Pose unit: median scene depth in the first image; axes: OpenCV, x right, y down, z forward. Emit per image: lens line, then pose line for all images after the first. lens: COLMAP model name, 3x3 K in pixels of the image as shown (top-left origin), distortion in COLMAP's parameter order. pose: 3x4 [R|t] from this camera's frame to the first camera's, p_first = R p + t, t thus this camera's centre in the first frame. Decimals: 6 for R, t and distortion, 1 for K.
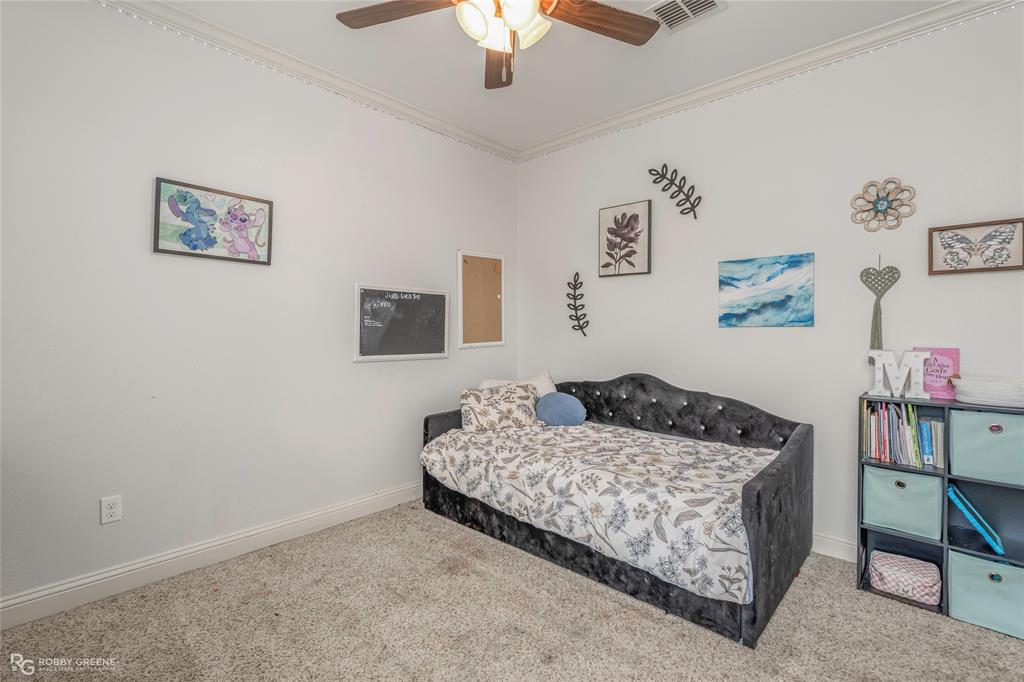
lens RADIAL K [[464.8, 0, 511.4], [0, 464.8, 335.5], [0, 0, 1]] dist [-0.001997, -0.000473]
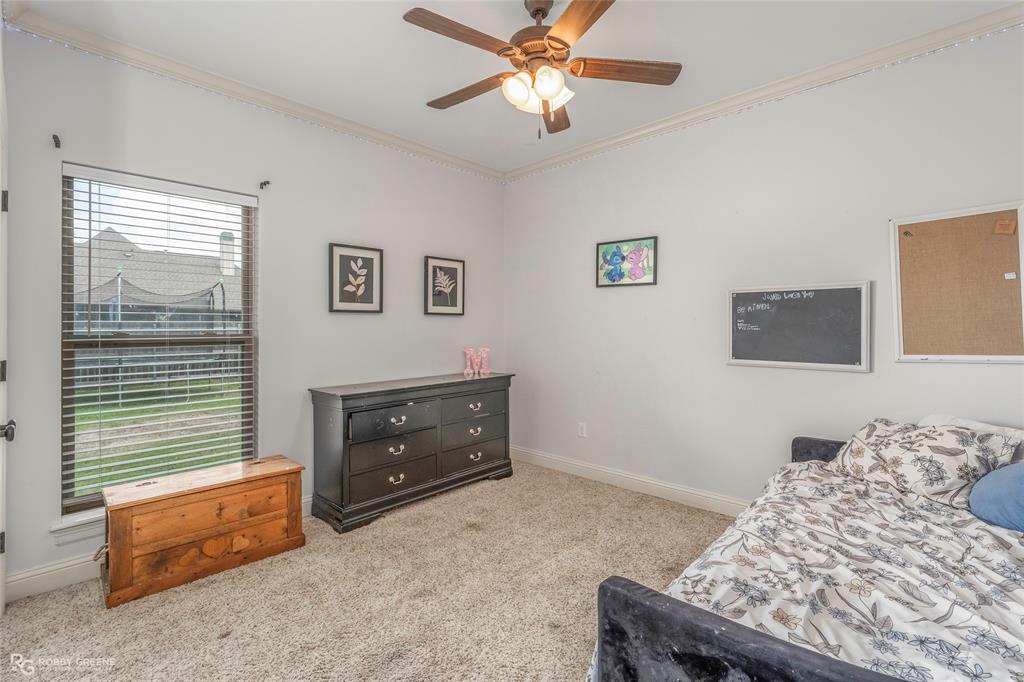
lens RADIAL K [[464.8, 0, 510.9], [0, 464.8, 333.1], [0, 0, 1]] dist [-0.001997, -0.000473]
pose [[-0.003537, 0.007986, -0.999962, 0.696969], [-0.010510, 0.999913, 0.008023, -0.016110], [0.999939, 0.010538, -0.003453, 0.509655]]
